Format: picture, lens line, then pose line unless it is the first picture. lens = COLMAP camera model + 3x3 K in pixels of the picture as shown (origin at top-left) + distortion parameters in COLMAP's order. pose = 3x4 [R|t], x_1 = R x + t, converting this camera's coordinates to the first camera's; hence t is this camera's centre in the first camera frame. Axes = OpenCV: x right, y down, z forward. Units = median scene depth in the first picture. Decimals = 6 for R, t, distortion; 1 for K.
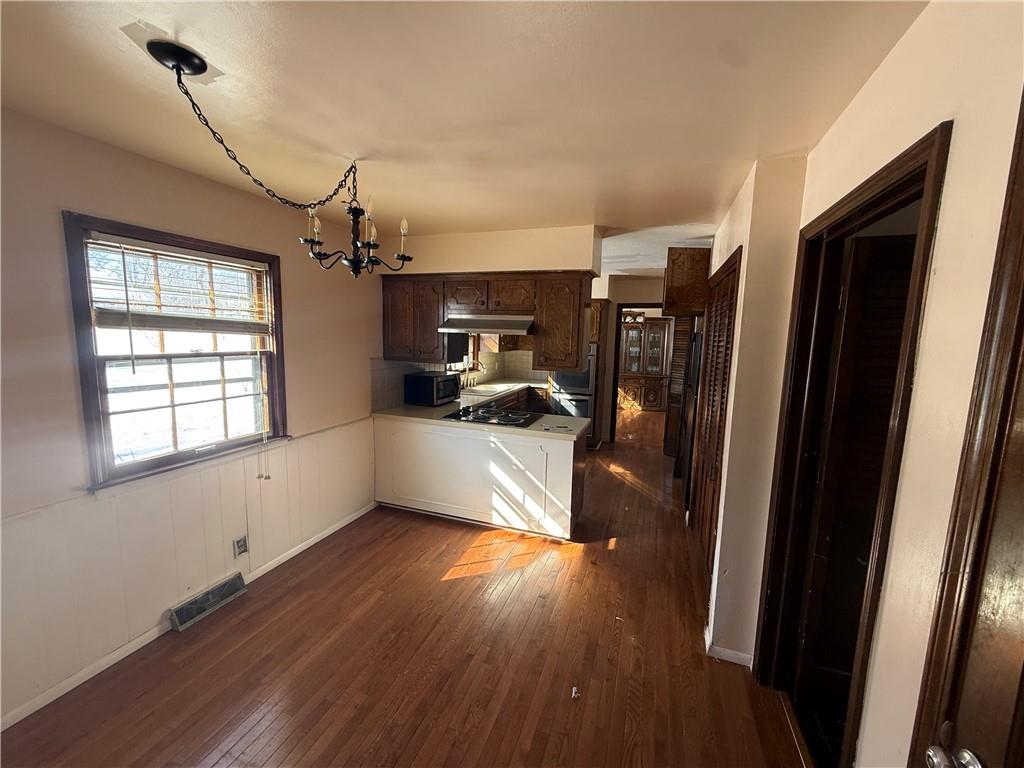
lens RADIAL K [[408.8, 0, 514.1], [0, 408.8, 387.3], [0, 0, 1]] dist [-0.002406, -0.000091]
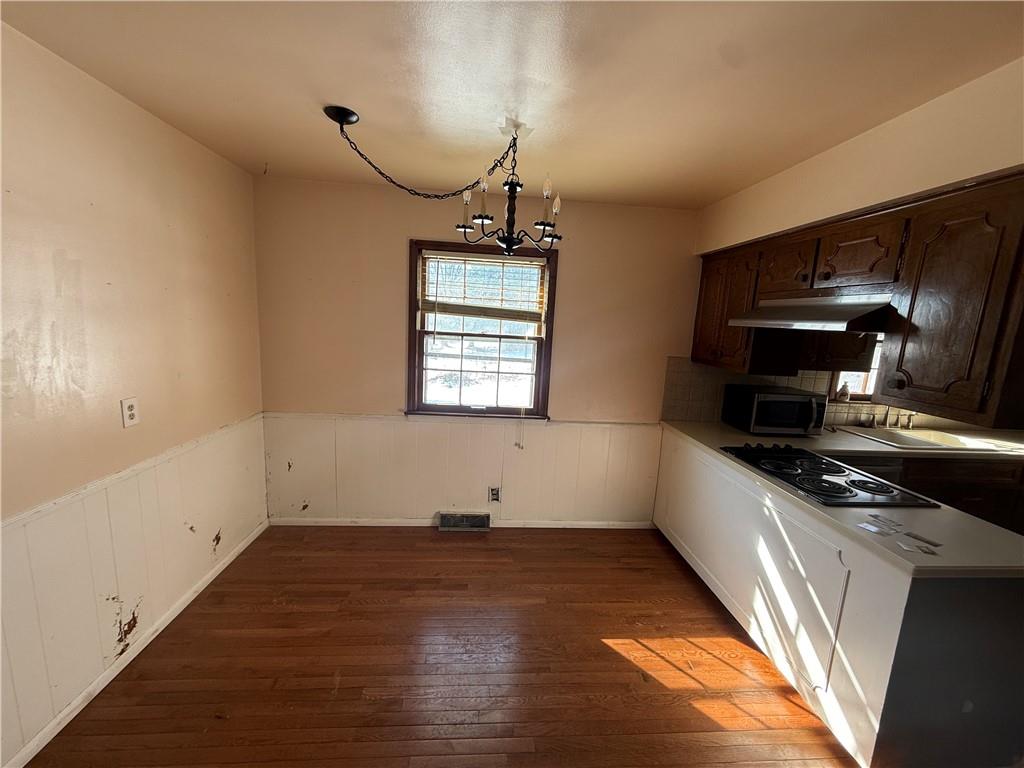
lens RADIAL K [[408.8, 0, 514.4], [0, 408.8, 386.8], [0, 0, 1]] dist [-0.002406, -0.000091]
pose [[0.401847, 0.144317, -0.904263, 0.404916], [-0.163931, 0.982888, 0.084016, -0.038951], [0.900914, 0.114475, 0.418628, 0.493987]]
